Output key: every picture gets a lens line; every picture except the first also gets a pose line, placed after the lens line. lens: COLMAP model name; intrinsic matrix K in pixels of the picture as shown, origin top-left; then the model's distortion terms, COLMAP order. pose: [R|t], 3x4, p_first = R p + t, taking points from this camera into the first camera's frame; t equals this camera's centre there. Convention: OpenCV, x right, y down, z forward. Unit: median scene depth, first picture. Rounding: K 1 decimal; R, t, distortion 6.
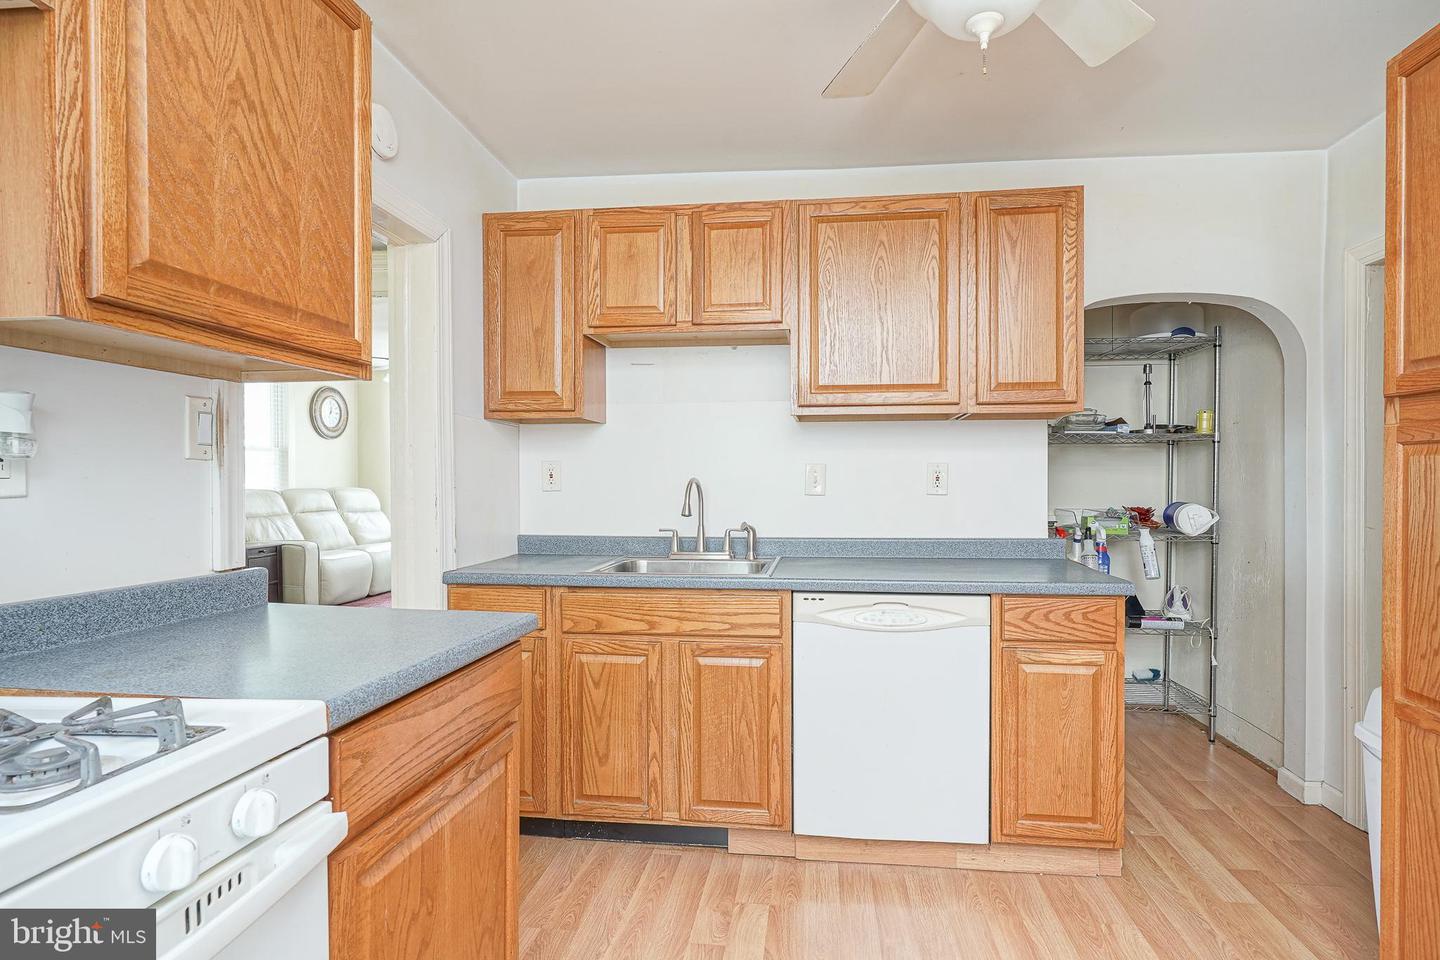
lens RADIAL K [[707.8, 0, 717.3], [0, 707.8, 487.0], [0, 0, 1]] dist [-0.001546, 0.002743]
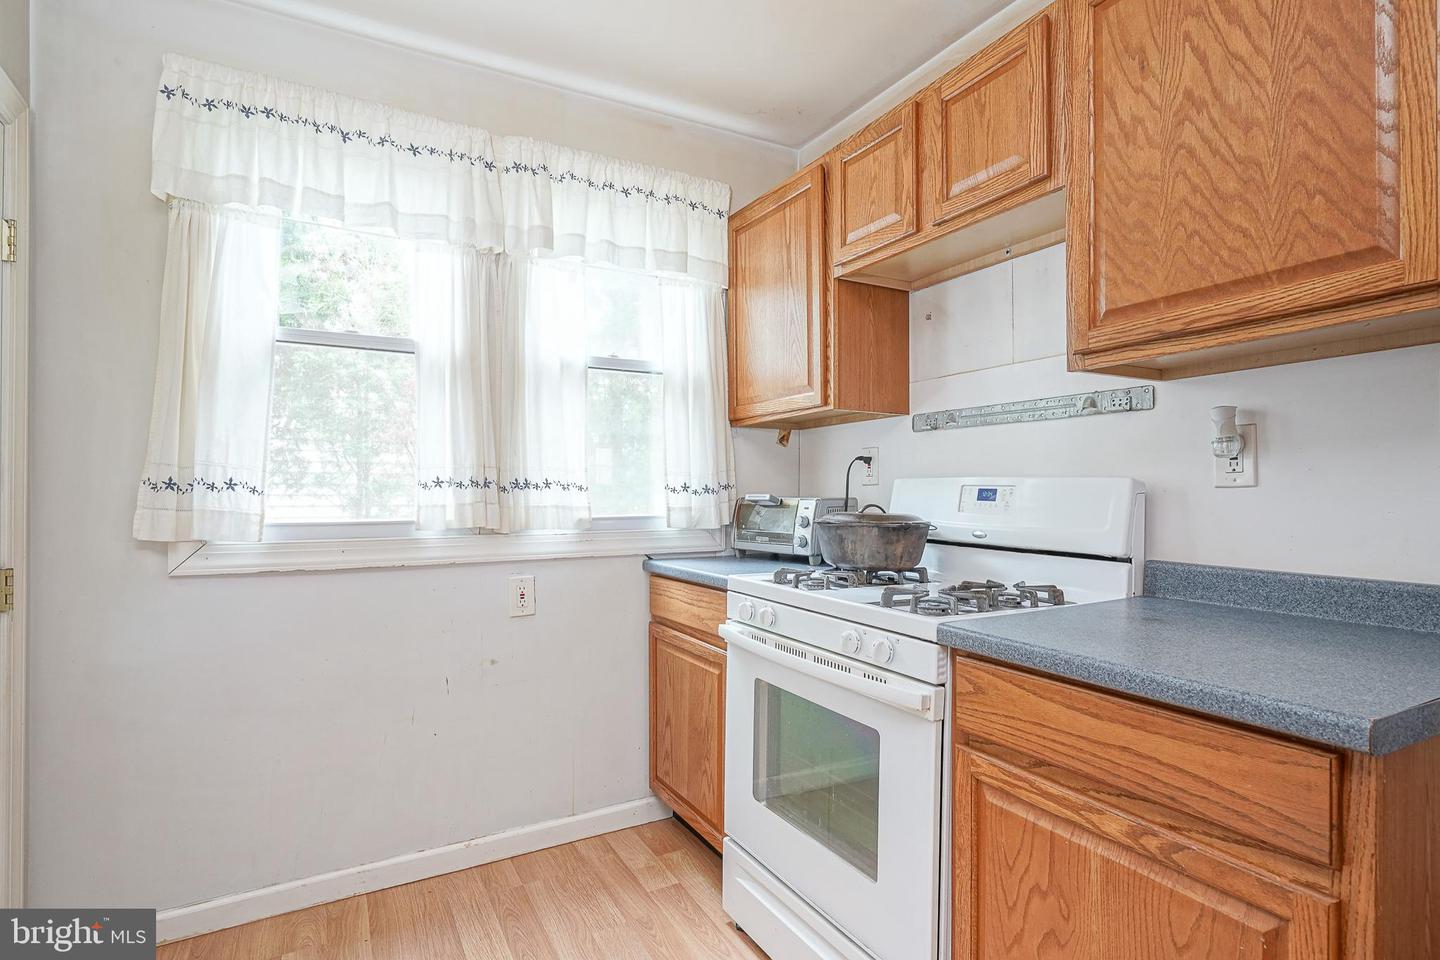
lens RADIAL K [[707.8, 0, 717.3], [0, 707.8, 487.0], [0, 0, 1]] dist [-0.001546, 0.002743]
pose [[-0.811107, 0.003146, -0.584889, 0.452048], [0.000324, 0.999988, 0.004929, 0.008246], [0.584897, 0.003809, -0.811099, 1.252724]]
